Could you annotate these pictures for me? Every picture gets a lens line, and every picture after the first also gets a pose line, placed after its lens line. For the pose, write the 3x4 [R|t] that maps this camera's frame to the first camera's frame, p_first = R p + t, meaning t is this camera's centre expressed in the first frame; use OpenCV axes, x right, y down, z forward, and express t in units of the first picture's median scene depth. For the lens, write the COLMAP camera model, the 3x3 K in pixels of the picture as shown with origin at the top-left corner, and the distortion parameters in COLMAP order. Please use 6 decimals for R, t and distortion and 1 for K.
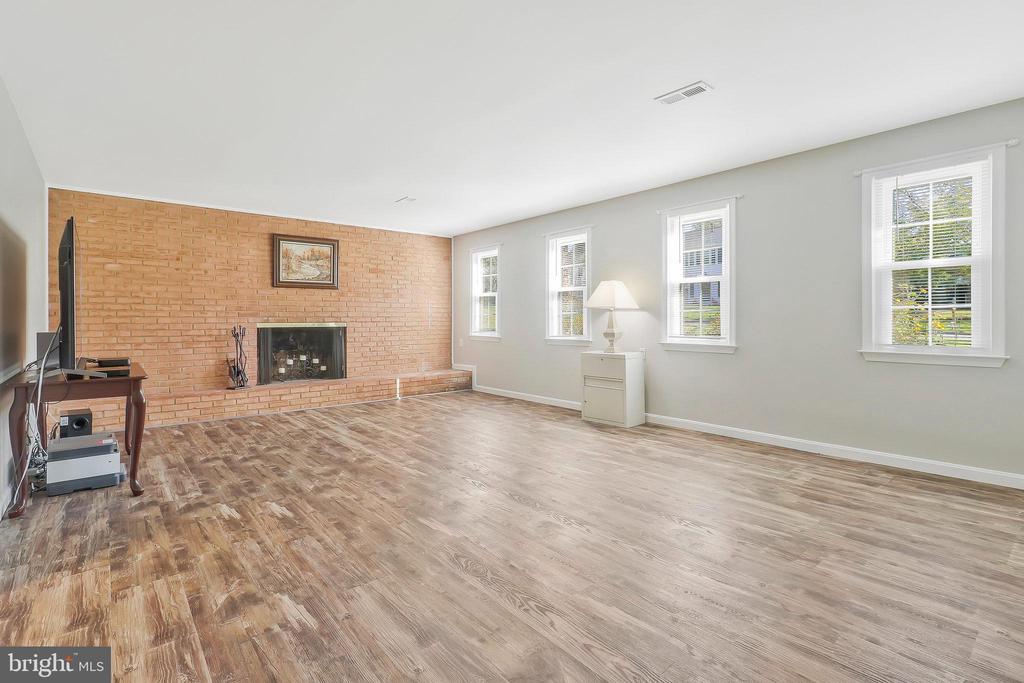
lens RADIAL K [[481.9, 0, 511.2], [0, 481.9, 329.3], [0, 0, 1]] dist [0.001643, -0.000088]
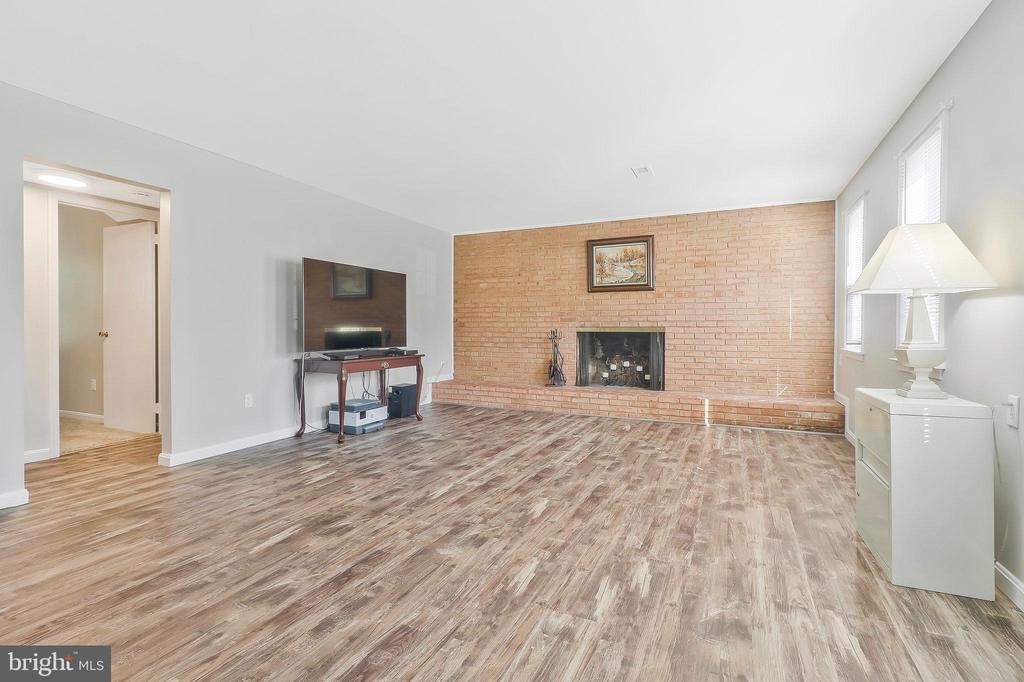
lens RADIAL K [[481.9, 0, 511.2], [0, 481.9, 328.8], [0, 0, 1]] dist [0.001643, -0.000088]
pose [[0.425179, 0.003225, -0.905104, 0.375280], [-0.021497, 0.999748, -0.006536, 0.000367], [0.904854, 0.022236, 0.425141, 0.424349]]
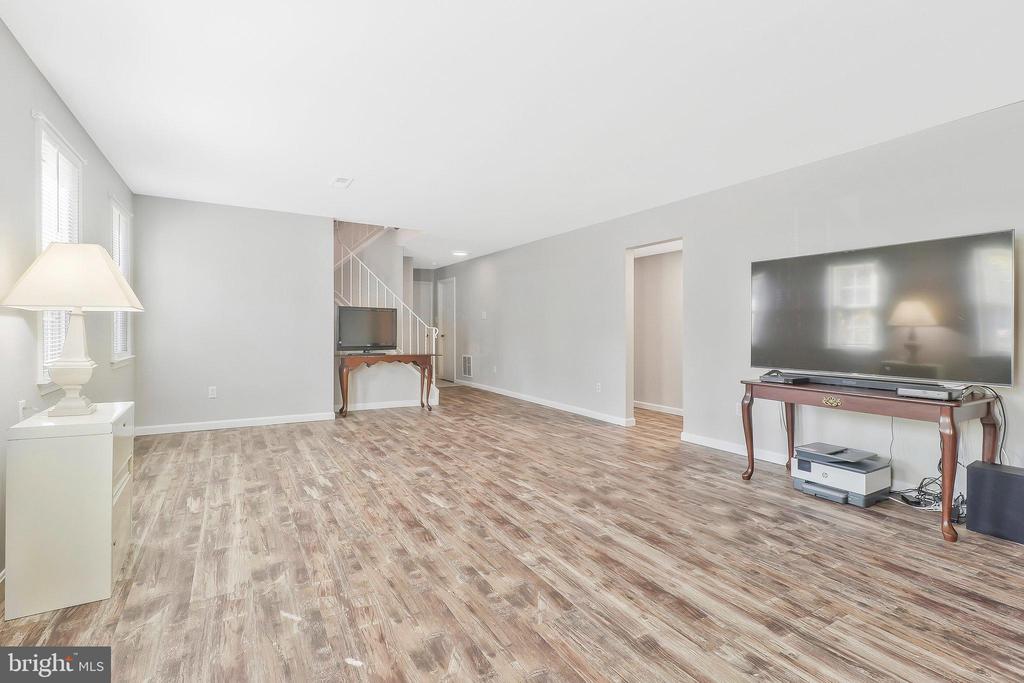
lens RADIAL K [[481.9, 0, 511.2], [0, 481.9, 329.3], [0, 0, 1]] dist [0.001643, -0.000088]
pose [[-0.985454, -0.004566, 0.169883, -0.202298], [-0.000177, 0.999666, 0.025841, -0.030968], [-0.169944, 0.025435, -0.985125, 1.148629]]
